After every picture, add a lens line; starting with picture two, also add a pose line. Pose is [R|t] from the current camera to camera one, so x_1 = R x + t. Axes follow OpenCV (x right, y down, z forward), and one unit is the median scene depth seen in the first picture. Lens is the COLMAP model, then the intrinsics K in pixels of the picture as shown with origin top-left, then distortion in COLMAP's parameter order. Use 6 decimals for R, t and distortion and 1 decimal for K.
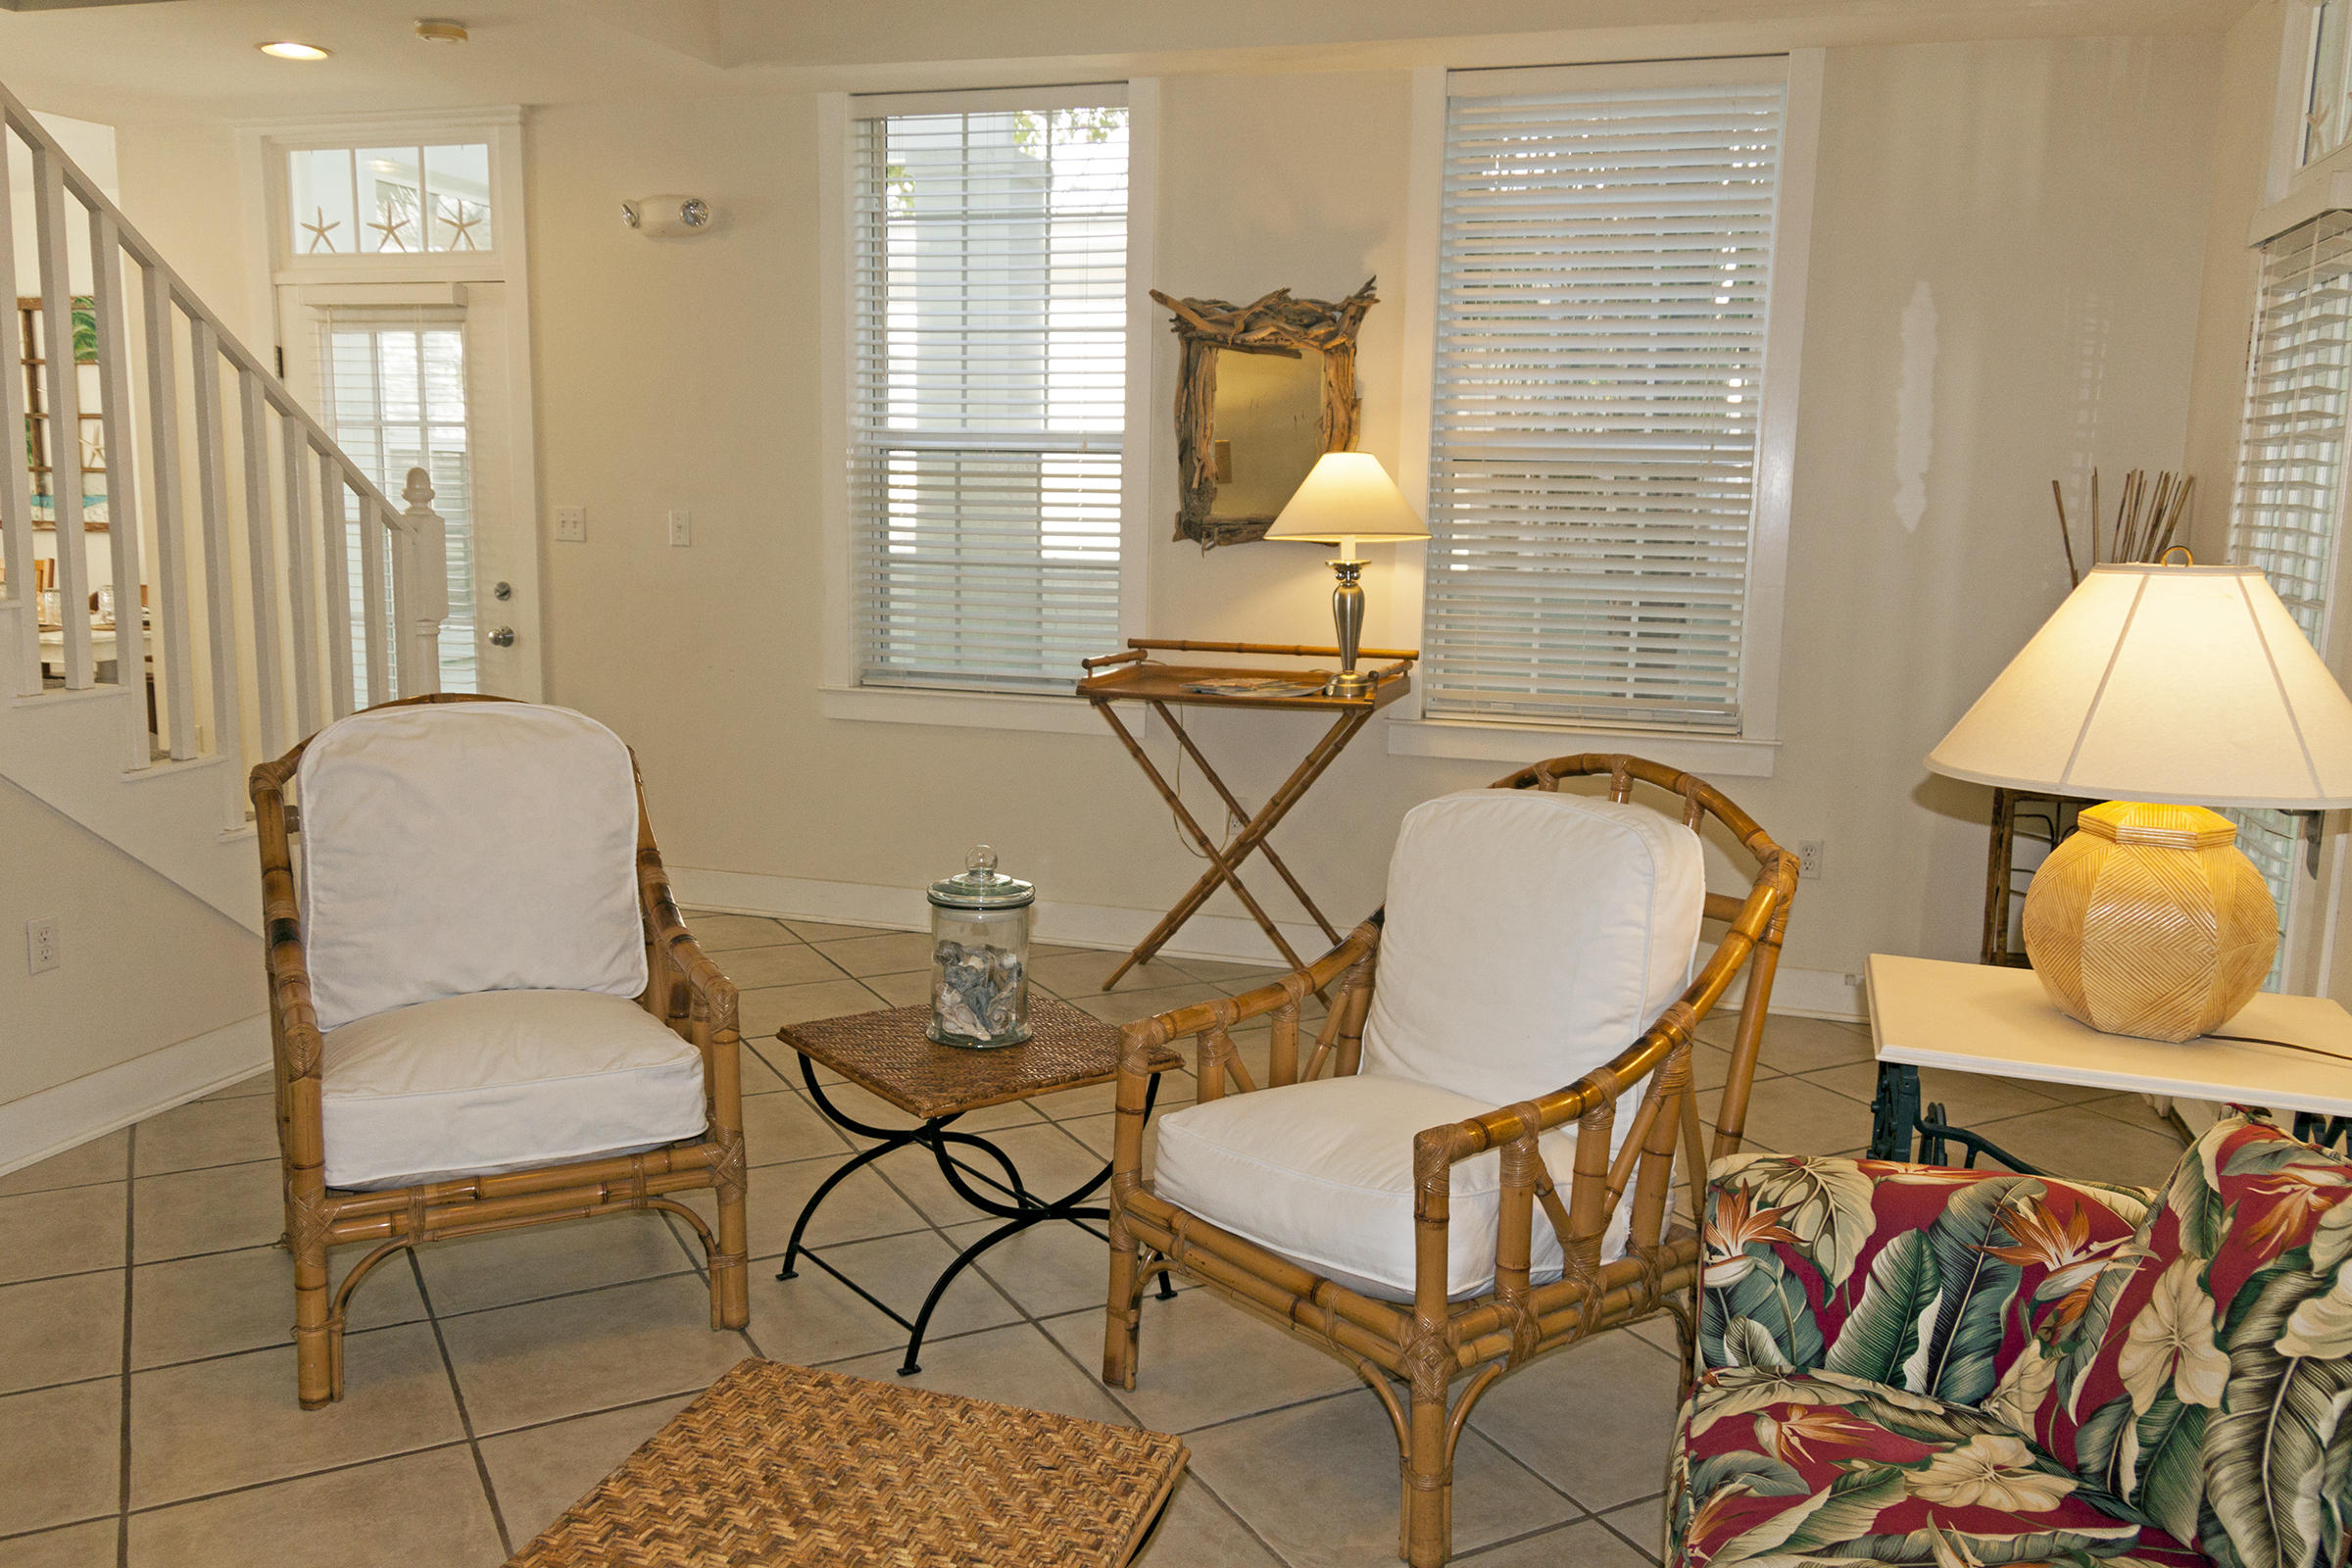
lens RADIAL K [[1879.5, 0, 1176.0], [0, 1879.5, 784.0], [0, 0, 1]] dist [0.006514, 0.007016]
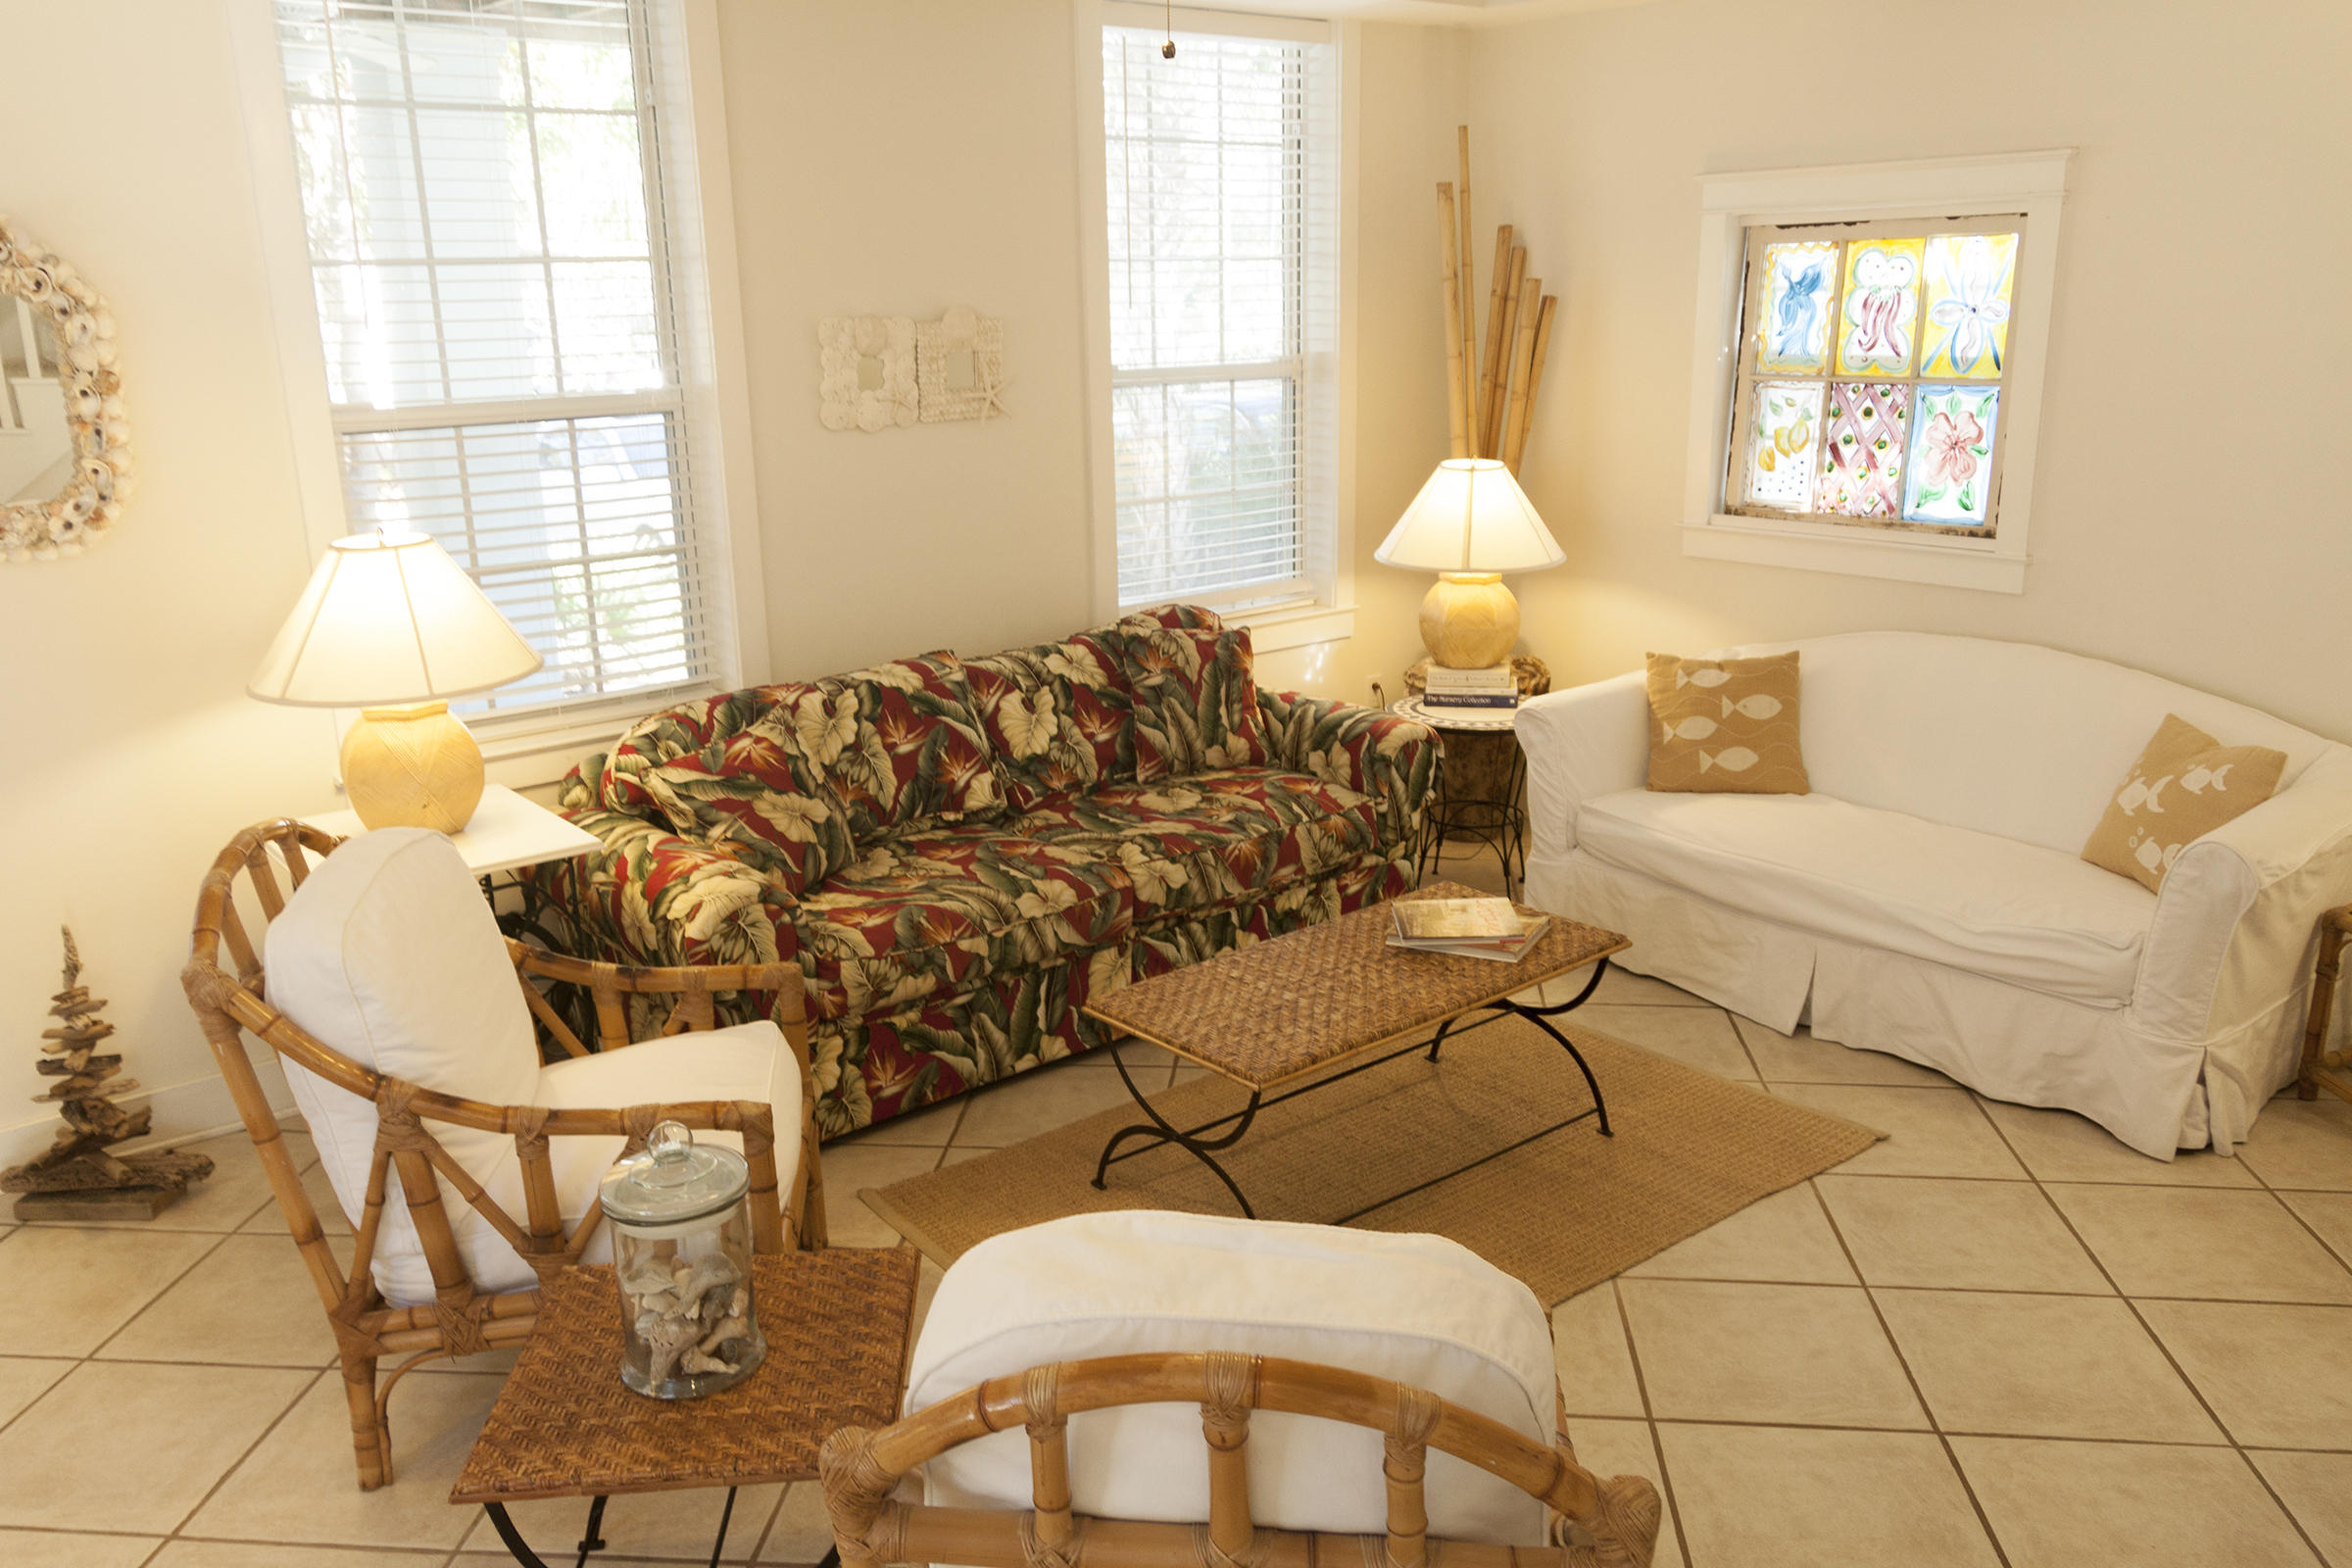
lens RADIAL K [[1879.5, 0, 1176.0], [0, 1879.5, 784.0], [0, 0, 1]] dist [0.006514, 0.007016]
pose [[-0.831290, -0.157014, 0.533201, -0.404754], [0.083889, 0.912844, 0.399597, -0.232859], [-0.549472, 0.376911, -0.745667, 0.876773]]
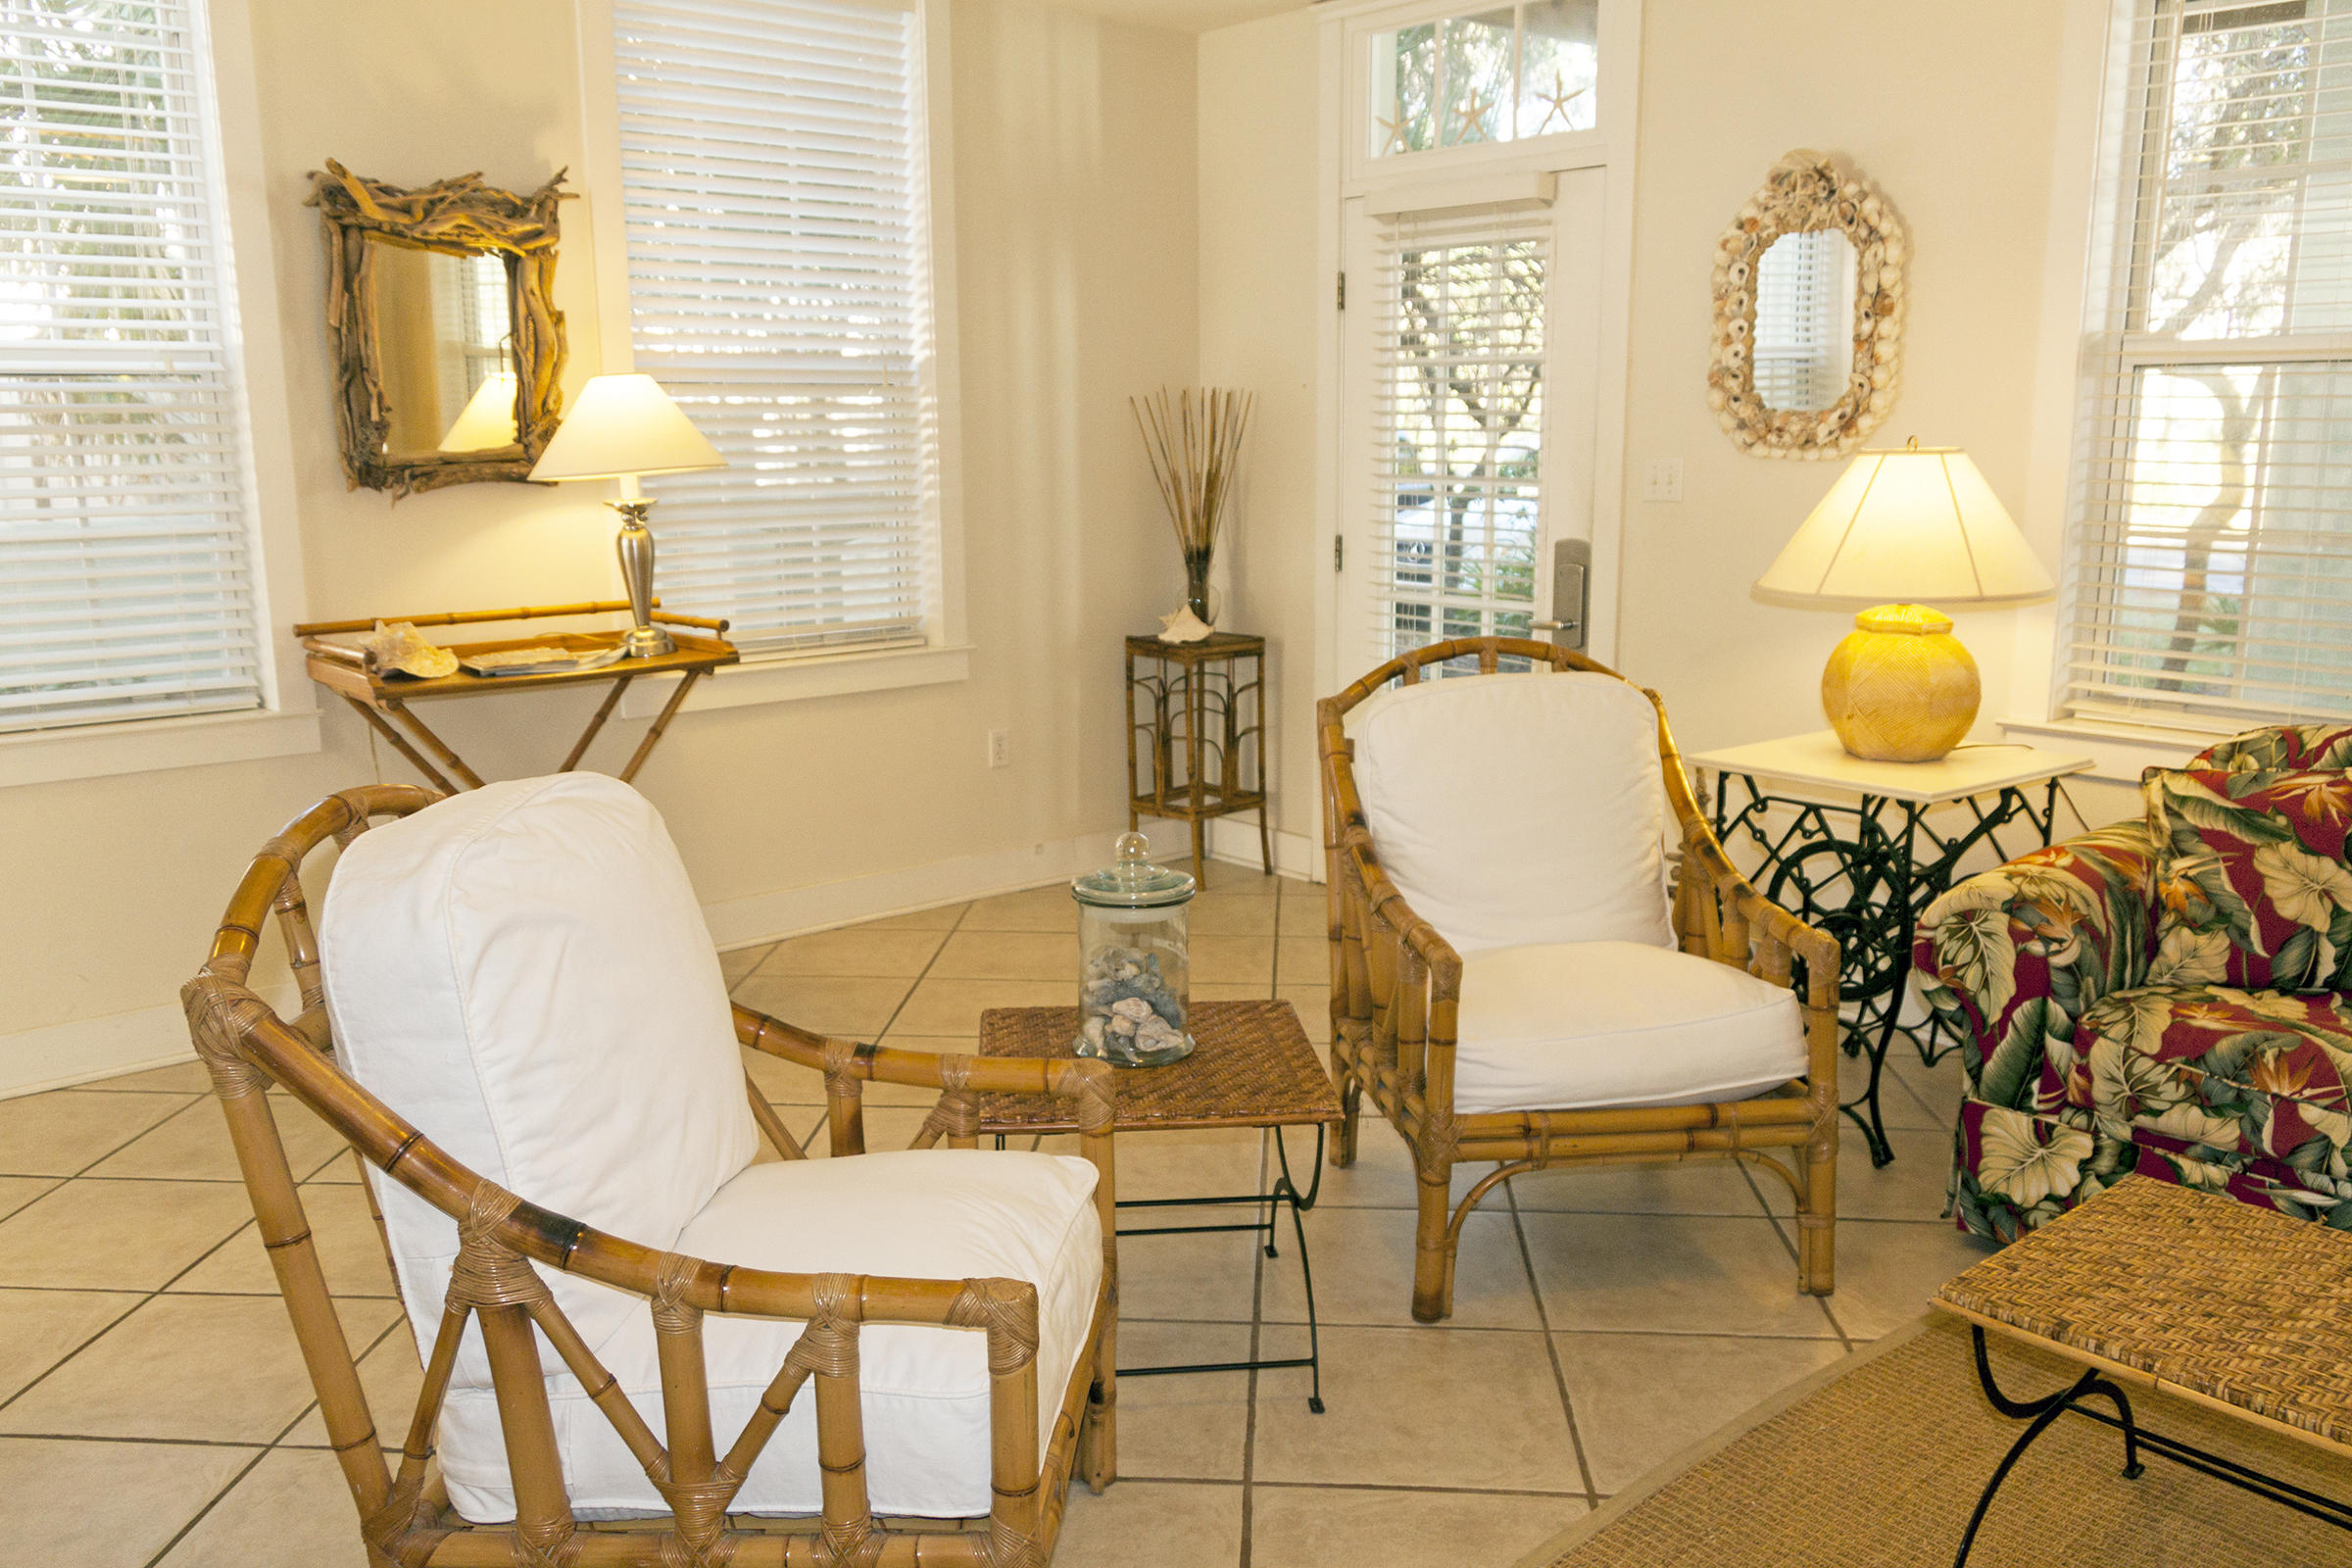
lens RADIAL K [[1879.5, 0, 1176.0], [0, 1879.5, 784.0], [0, 0, 1]] dist [0.006514, 0.007016]
pose [[0.536663, -0.188799, 0.822404, -0.510132], [0.148478, 0.980568, 0.128219, -0.063758], [-0.830631, 0.053299, 0.554267, 0.313463]]
